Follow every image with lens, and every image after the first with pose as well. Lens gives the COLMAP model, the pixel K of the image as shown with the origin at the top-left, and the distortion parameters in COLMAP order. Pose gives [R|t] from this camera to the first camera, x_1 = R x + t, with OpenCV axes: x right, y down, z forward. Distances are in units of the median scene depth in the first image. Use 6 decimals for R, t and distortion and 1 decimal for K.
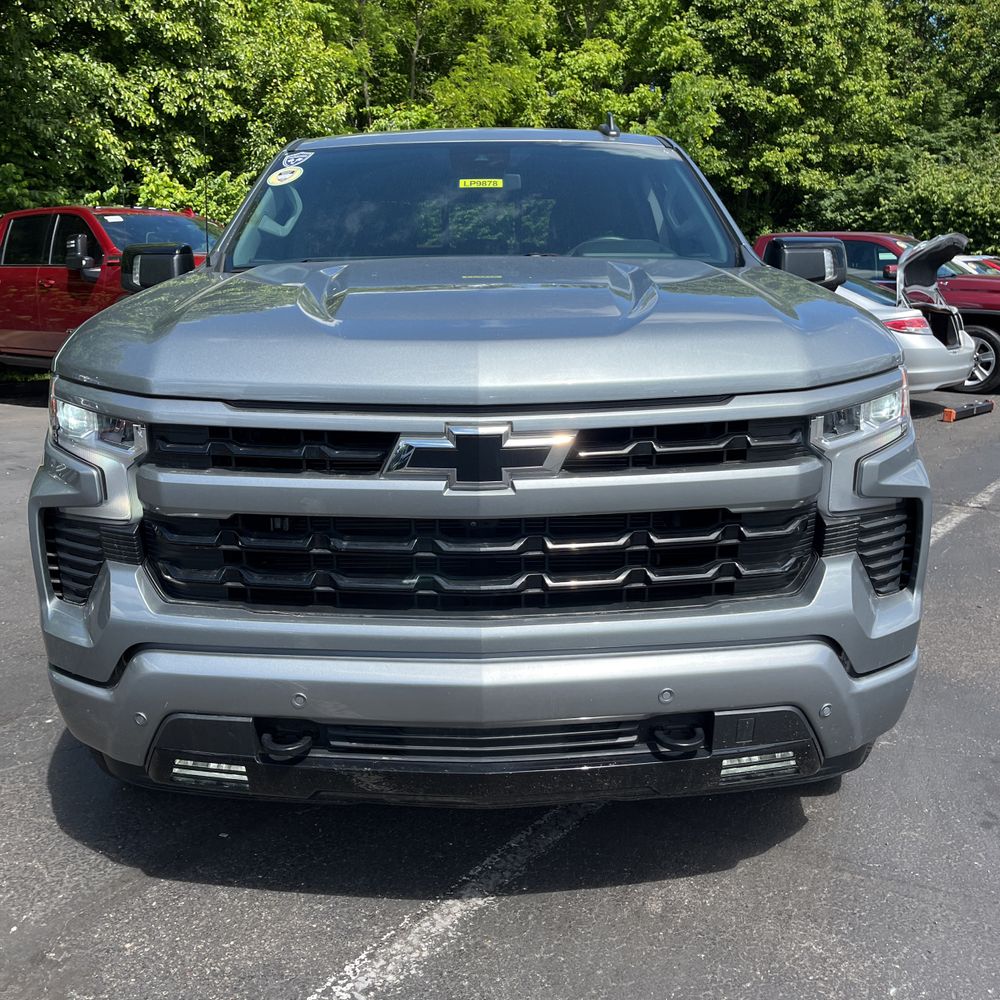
lens RADIAL K [[1027.4, 0, 501.9], [0, 1027.4, 519.7], [0, 0, 1]] dist [0.060452, -0.099554]
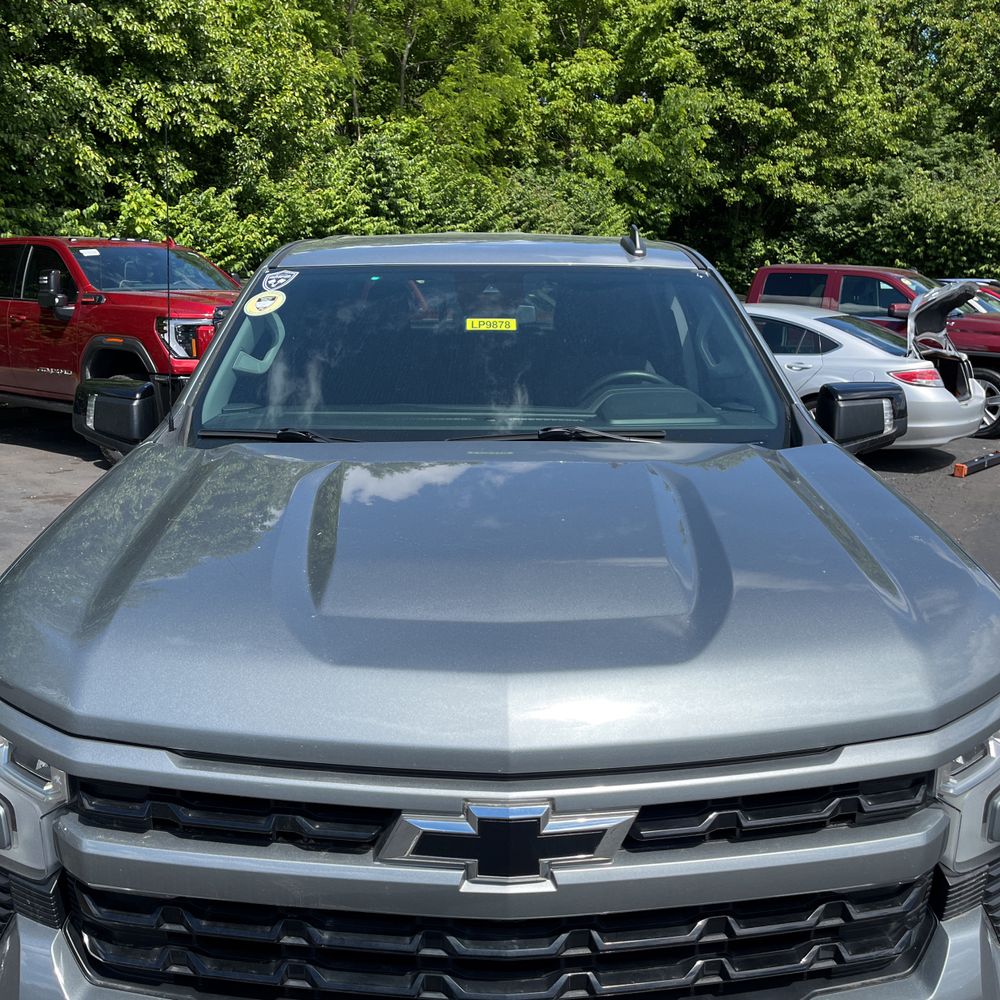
lens RADIAL K [[1019.1, 0, 500.0], [0, 1019.1, 500.0], [0, 0, 1]] dist [0.050208, -0.083821]
pose [[0.999847, 0.010127, 0.014279, -0.003745], [-0.010060, 0.999938, -0.004710, -0.027571], [-0.014326, 0.004565, 0.999887, 0.022990]]
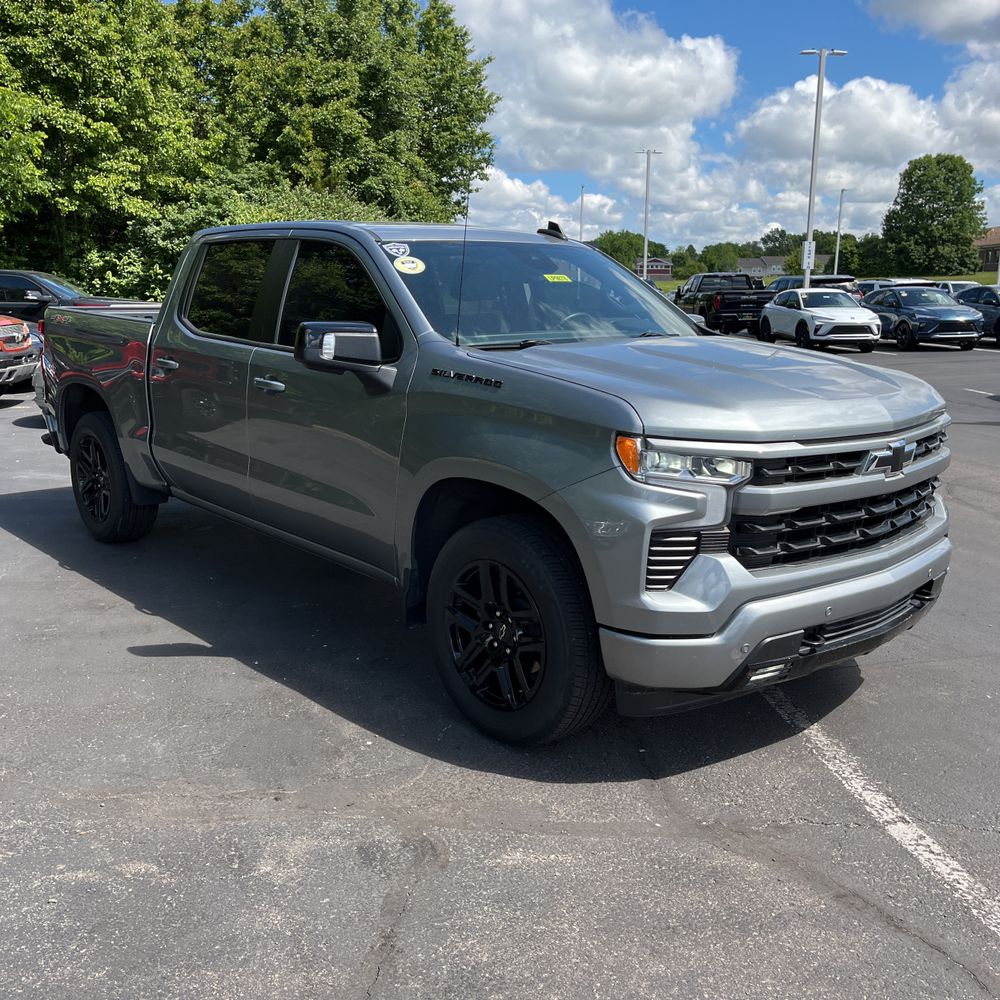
lens RADIAL K [[1027.4, 0, 501.9], [0, 1027.4, 519.7], [0, 0, 1]] dist [0.060452, -0.099554]
pose [[0.737248, -0.128720, 0.663247, -0.163167], [0.137088, 0.989763, 0.039705, -0.011248], [-0.661568, 0.061651, 0.747346, 0.006425]]
